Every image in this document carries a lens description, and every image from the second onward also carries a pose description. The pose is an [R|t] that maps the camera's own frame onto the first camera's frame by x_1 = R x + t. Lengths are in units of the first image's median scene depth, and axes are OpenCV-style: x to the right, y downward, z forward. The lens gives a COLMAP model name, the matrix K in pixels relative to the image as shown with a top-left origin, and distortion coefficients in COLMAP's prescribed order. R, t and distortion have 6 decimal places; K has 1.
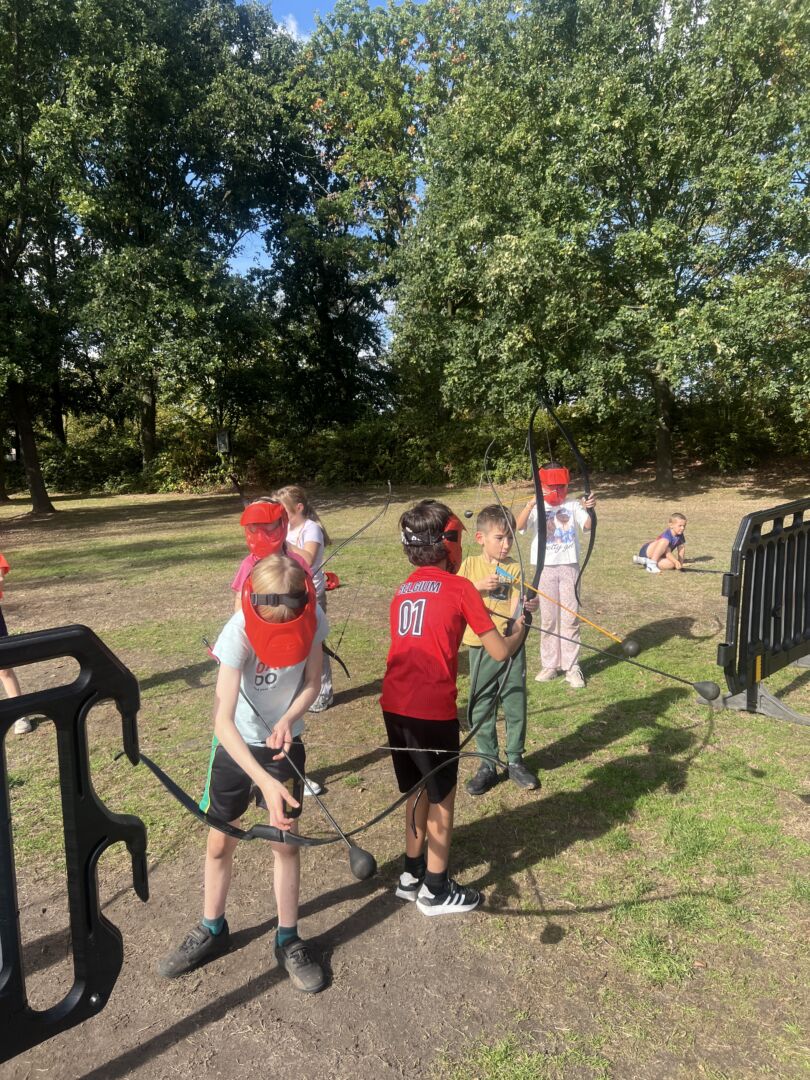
lens RADIAL K [[845.2, 0, 382.9], [0, 845.2, 535.2], [0, 0, 1]] dist [0.067530, -0.077789]
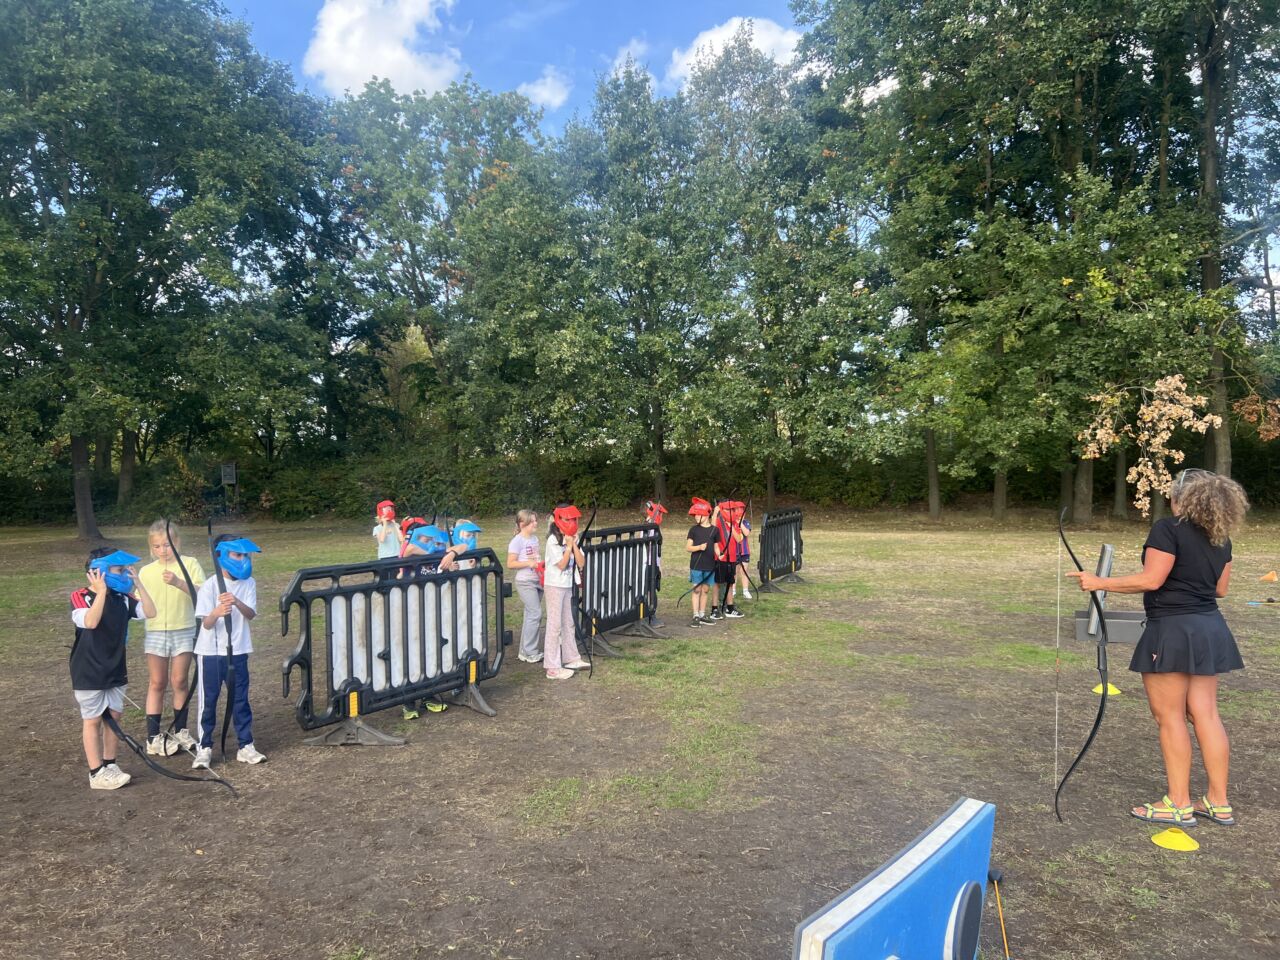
lens RADIAL K [[986.7, 0, 654.8], [0, 986.7, 479.9], [0, 0, 1]] dist [0.081154, -0.078275]
pose [[0.934013, 0.024092, 0.356426, -0.251085], [0.014645, 0.994302, -0.105585, 0.049628], [-0.356939, 0.103838, 0.928338, -0.449172]]
